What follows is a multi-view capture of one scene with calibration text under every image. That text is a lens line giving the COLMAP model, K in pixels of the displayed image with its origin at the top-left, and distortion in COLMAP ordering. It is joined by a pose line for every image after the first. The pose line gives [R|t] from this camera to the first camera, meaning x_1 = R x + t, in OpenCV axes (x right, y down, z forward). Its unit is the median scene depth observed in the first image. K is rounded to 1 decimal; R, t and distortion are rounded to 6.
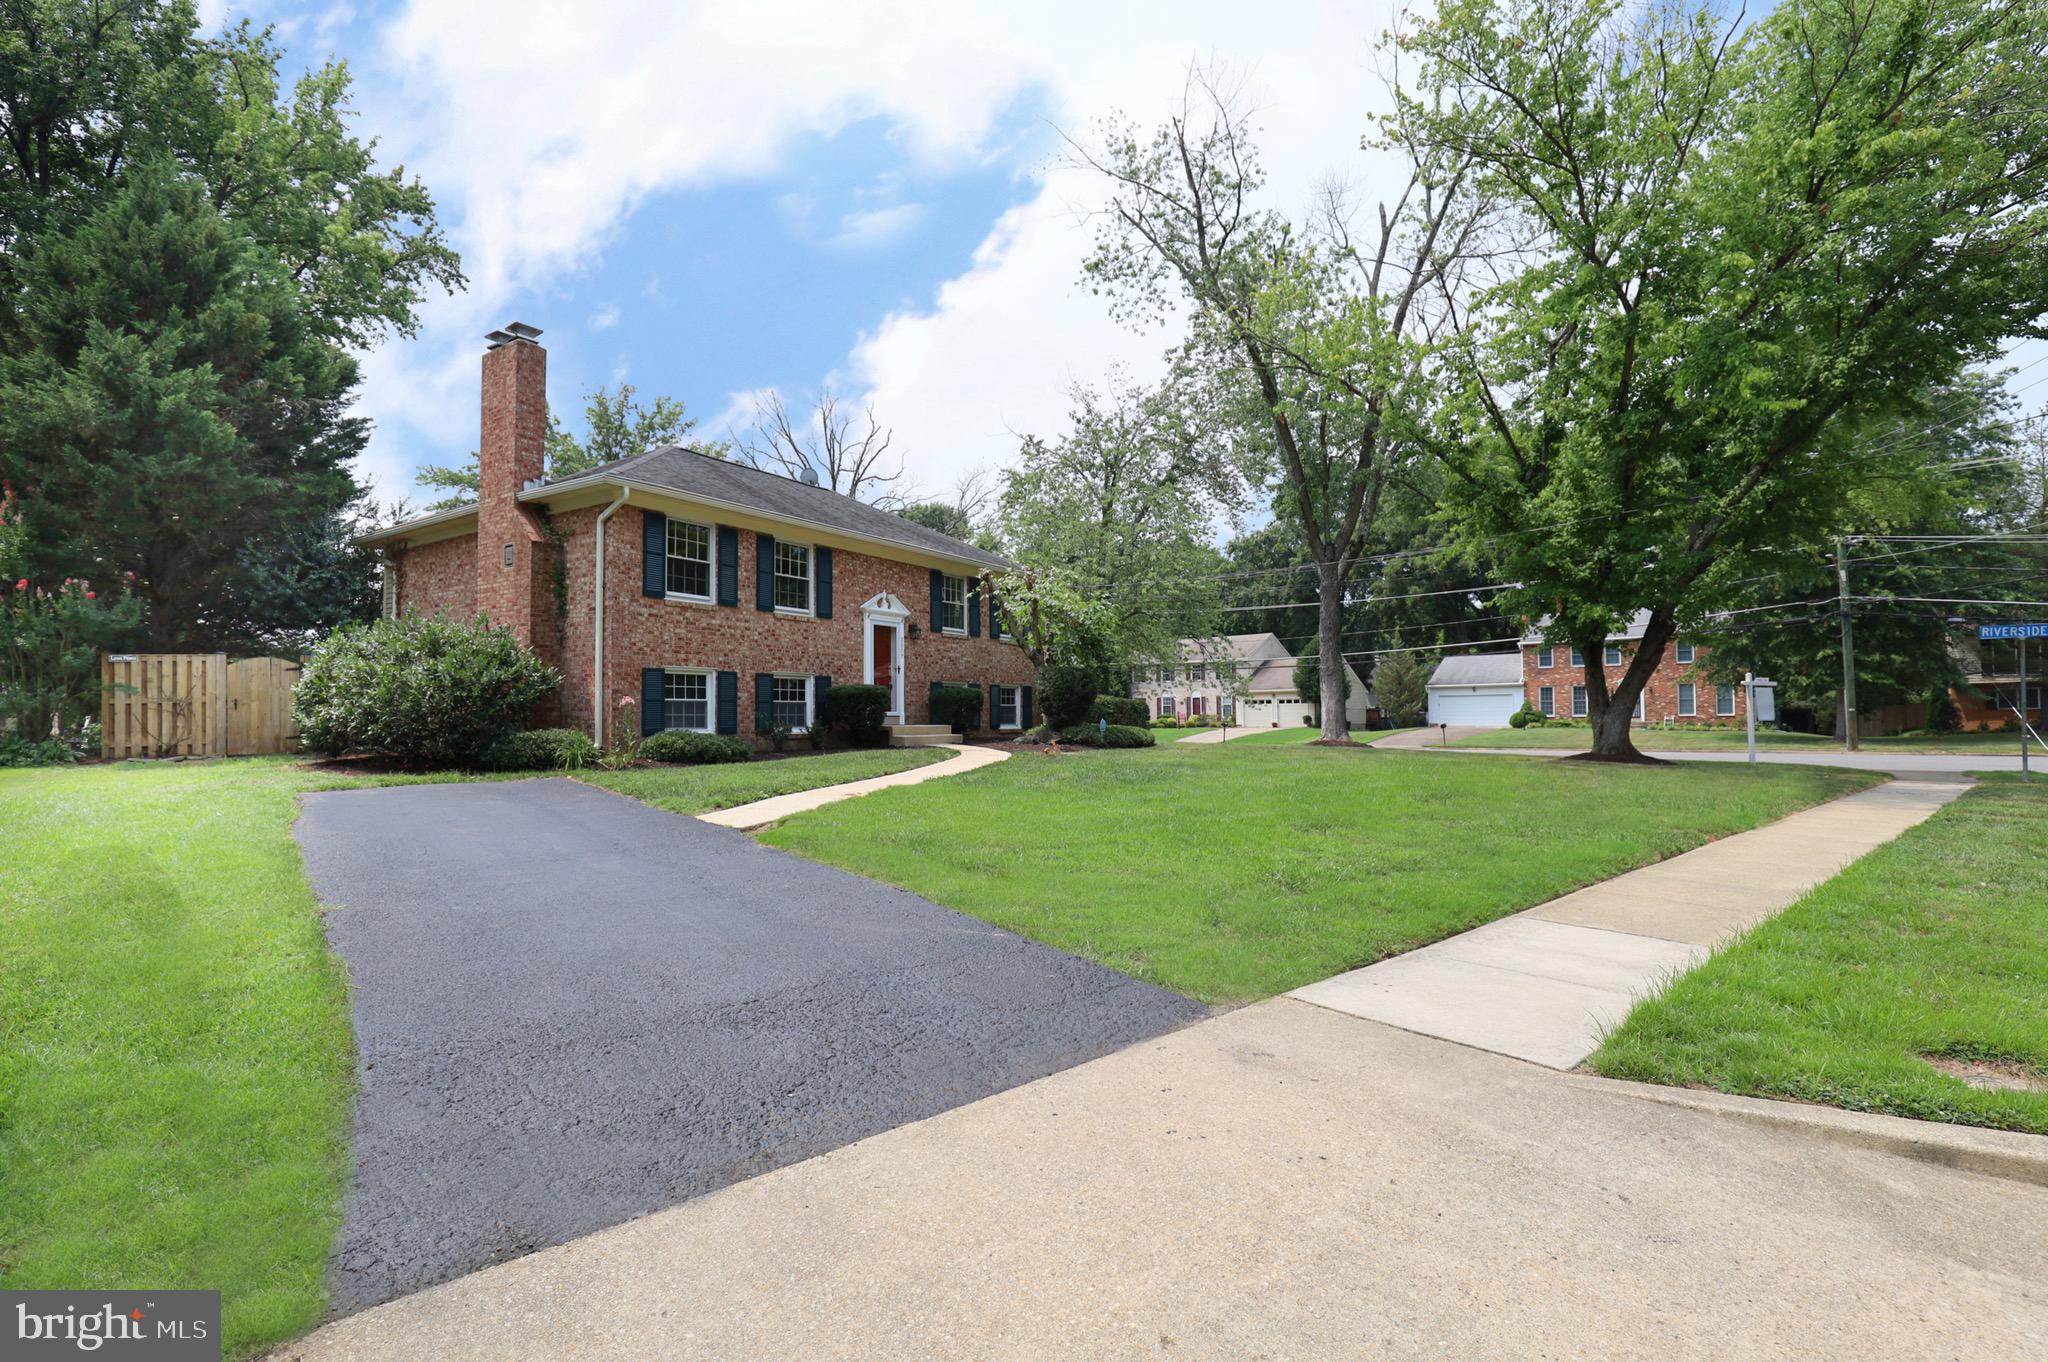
lens RADIAL K [[949.4, 0, 1024.0], [0, 949.4, 681.0], [0, 0, 1]] dist [0.000674, -0.000039]
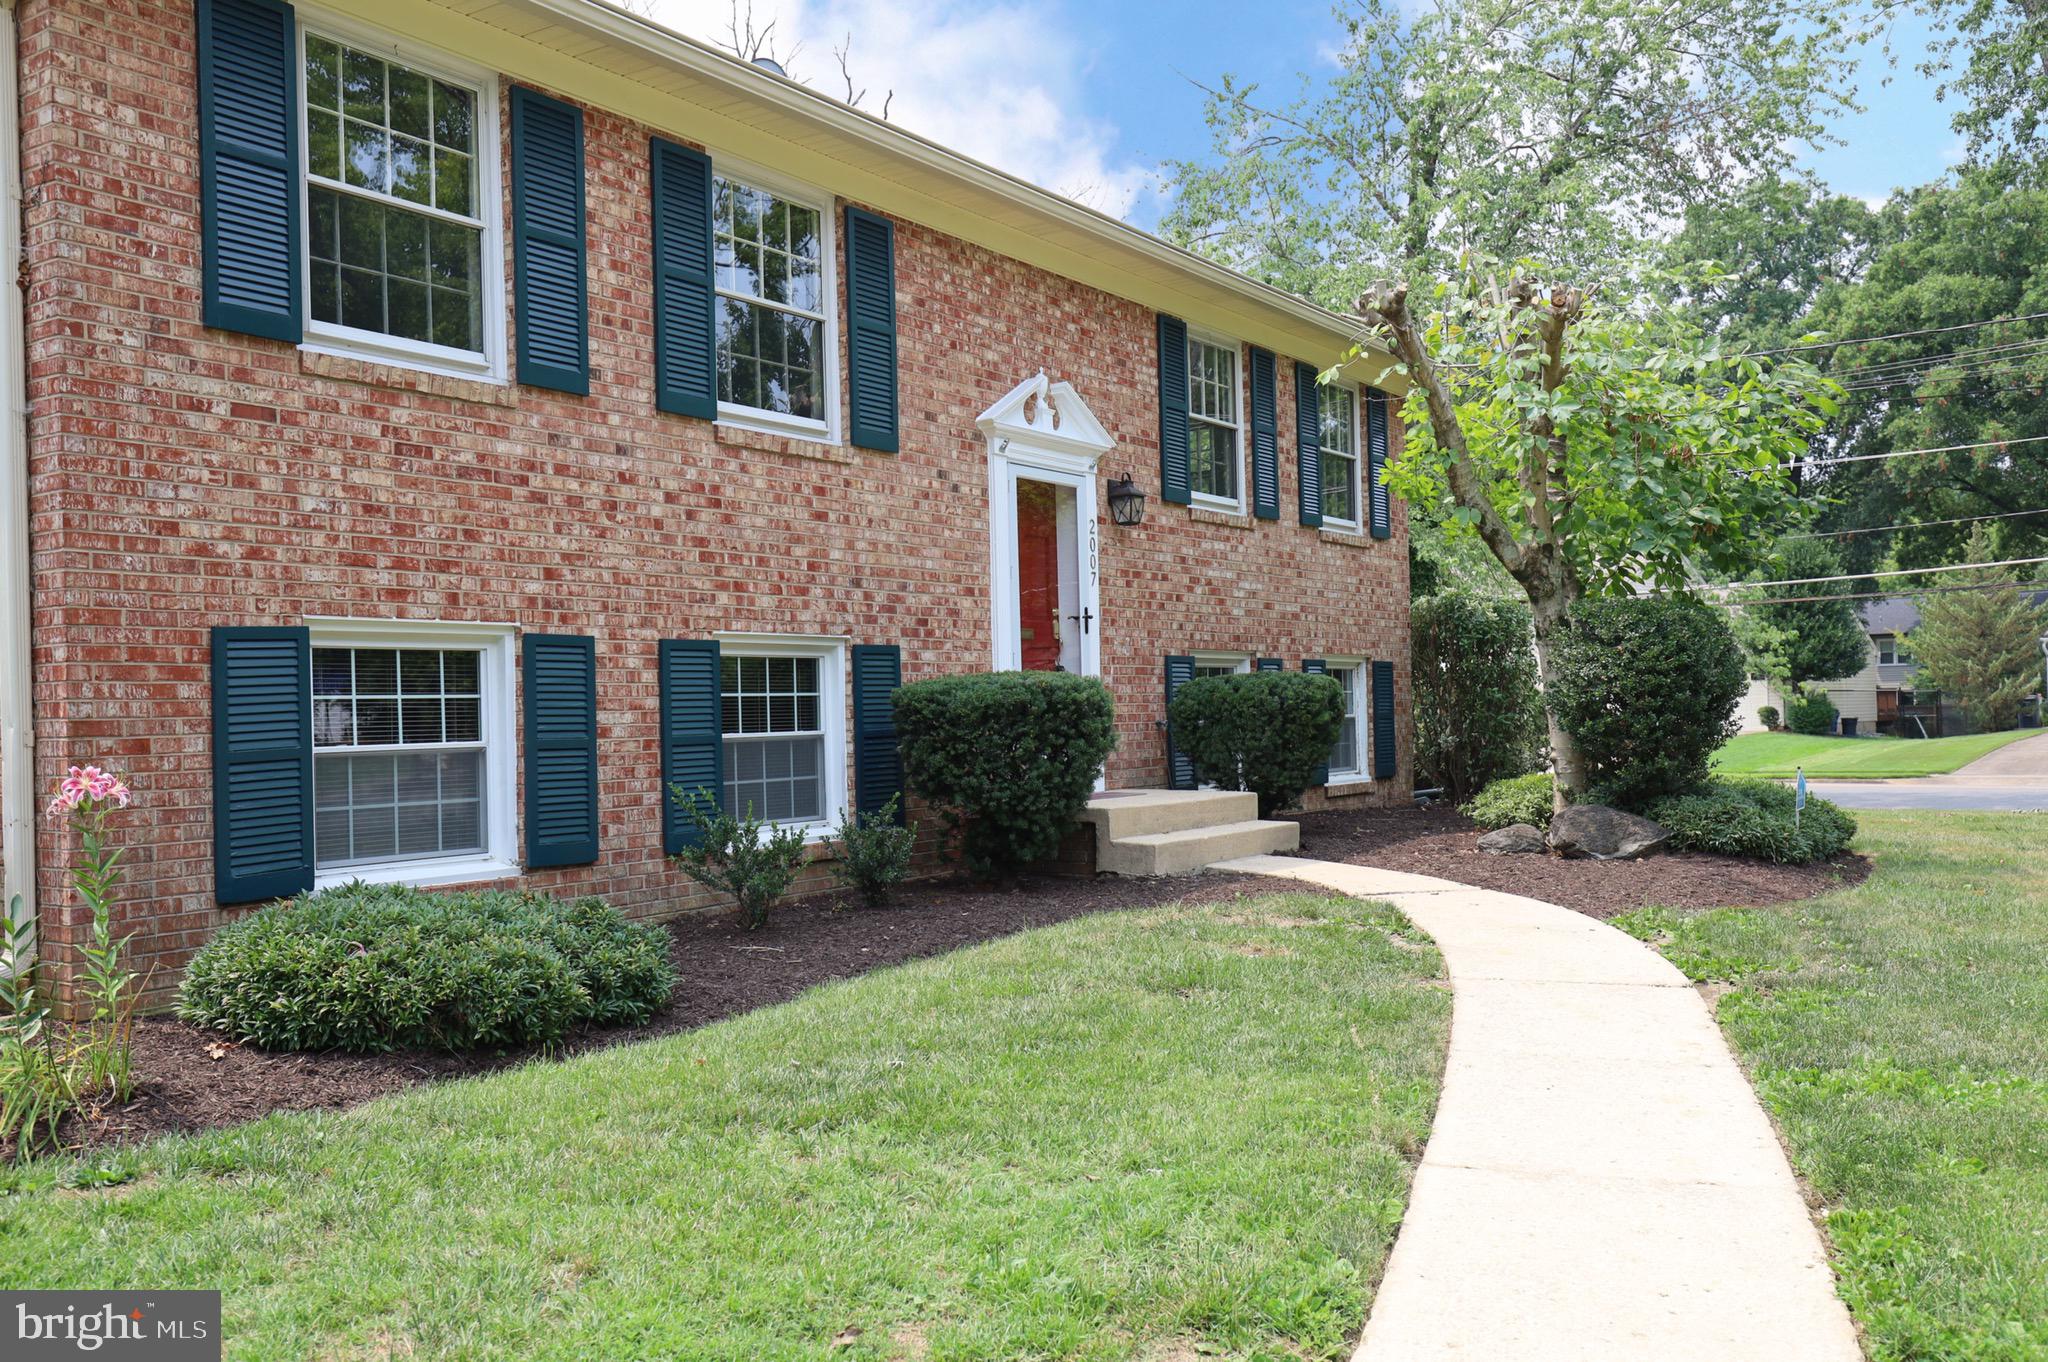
lens RADIAL K [[1730.7, 0, 1024.0], [0, 1730.7, 681.0], [0, 0, 1]] dist [0.057377, 0.000655]
pose [[0.999296, -0.016687, -0.033599, -0.156167], [0.017413, 0.999618, 0.021444, -0.005062], [0.033228, -0.022014, 0.999205, 0.486821]]
